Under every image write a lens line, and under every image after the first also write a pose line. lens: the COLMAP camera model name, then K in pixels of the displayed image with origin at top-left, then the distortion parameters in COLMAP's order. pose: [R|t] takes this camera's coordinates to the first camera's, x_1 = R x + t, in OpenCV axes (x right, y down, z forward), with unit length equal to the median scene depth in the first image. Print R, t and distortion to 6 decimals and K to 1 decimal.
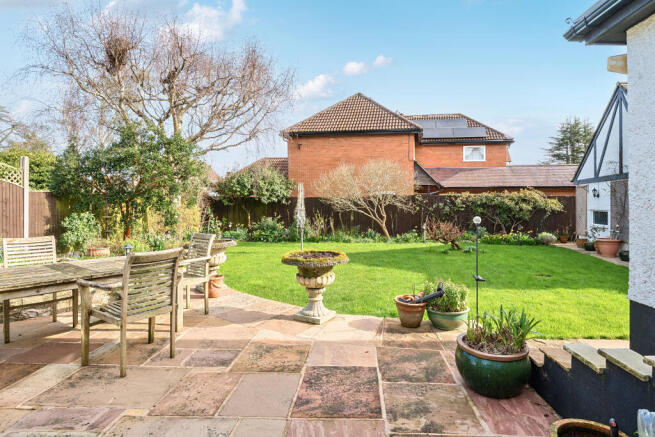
lens RADIAL K [[357.9, 0, 326.8], [0, 357.9, 193.8], [0, 0, 1]] dist [-0.000308, -0.000291]
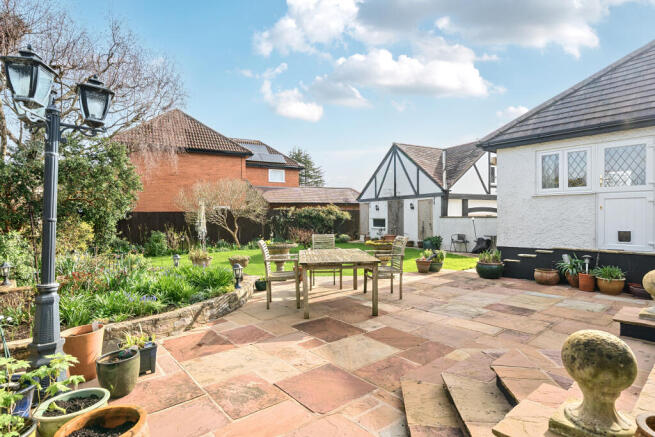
lens RADIAL K [[343.2, 0, 327.5], [0, 343.2, 218.5], [0, 0, 1]] dist [0.000467, 0.000031]
pose [[0.765283, -0.019362, 0.643402, -0.329497], [0.000857, 0.999577, 0.029061, 0.001262], [-0.643693, -0.021688, 0.764976, -0.037970]]
